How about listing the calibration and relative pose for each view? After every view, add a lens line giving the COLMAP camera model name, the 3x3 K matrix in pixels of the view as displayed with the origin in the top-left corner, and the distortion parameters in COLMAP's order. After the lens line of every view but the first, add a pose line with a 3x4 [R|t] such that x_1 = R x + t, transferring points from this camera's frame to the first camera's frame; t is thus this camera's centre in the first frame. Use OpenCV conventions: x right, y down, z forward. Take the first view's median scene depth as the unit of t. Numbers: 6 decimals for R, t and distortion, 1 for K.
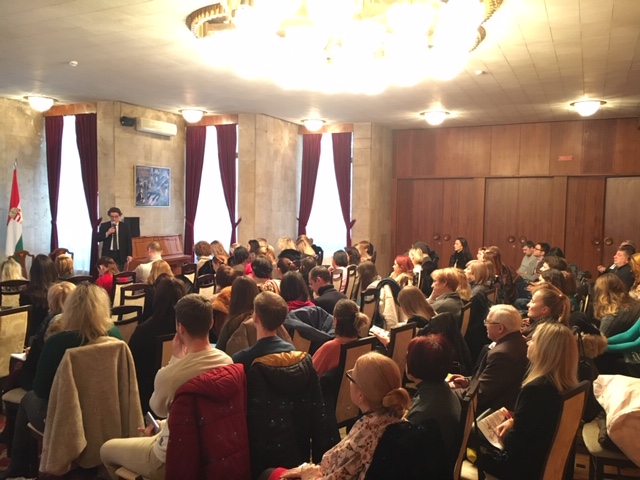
lens RADIAL K [[536.4, 0, 324.4], [0, 536.4, 241.6], [0, 0, 1]] dist [0.028792, -0.048034]
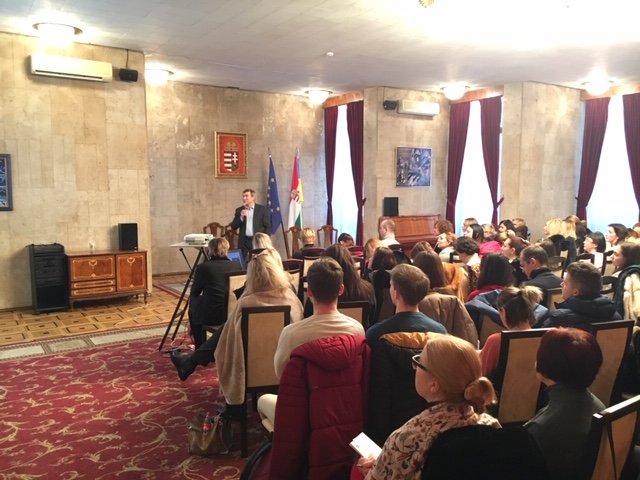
lens RADIAL K [[536.4, 0, 320.0], [0, 536.4, 239.1], [0, 0, 1]] dist [0.028792, -0.048034]
pose [[0.851010, 0.029739, -0.524307, 0.067790], [-0.017015, 0.999433, 0.029071, 0.007465], [0.524874, -0.015819, 0.851033, 0.040092]]
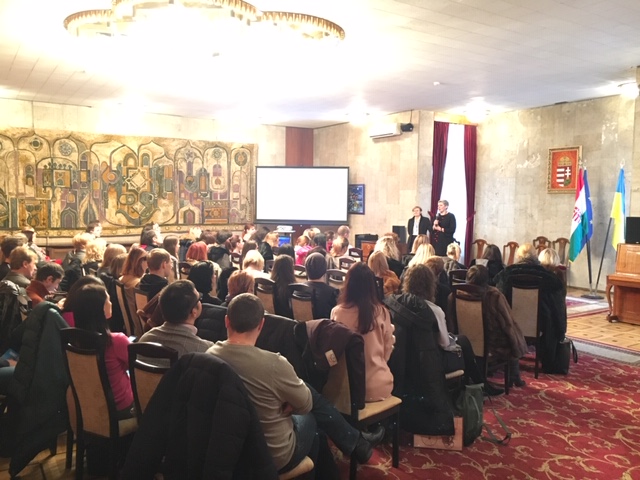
lens RADIAL K [[536.4, 0, 318.4], [0, 536.4, 240.6], [0, 0, 1]] dist [0.028792, -0.048034]
pose [[-0.532704, 0.034867, -0.845583, 0.462672], [-0.073619, 0.993454, 0.087343, -0.039477], [0.843094, 0.108779, -0.526650, 0.924221]]
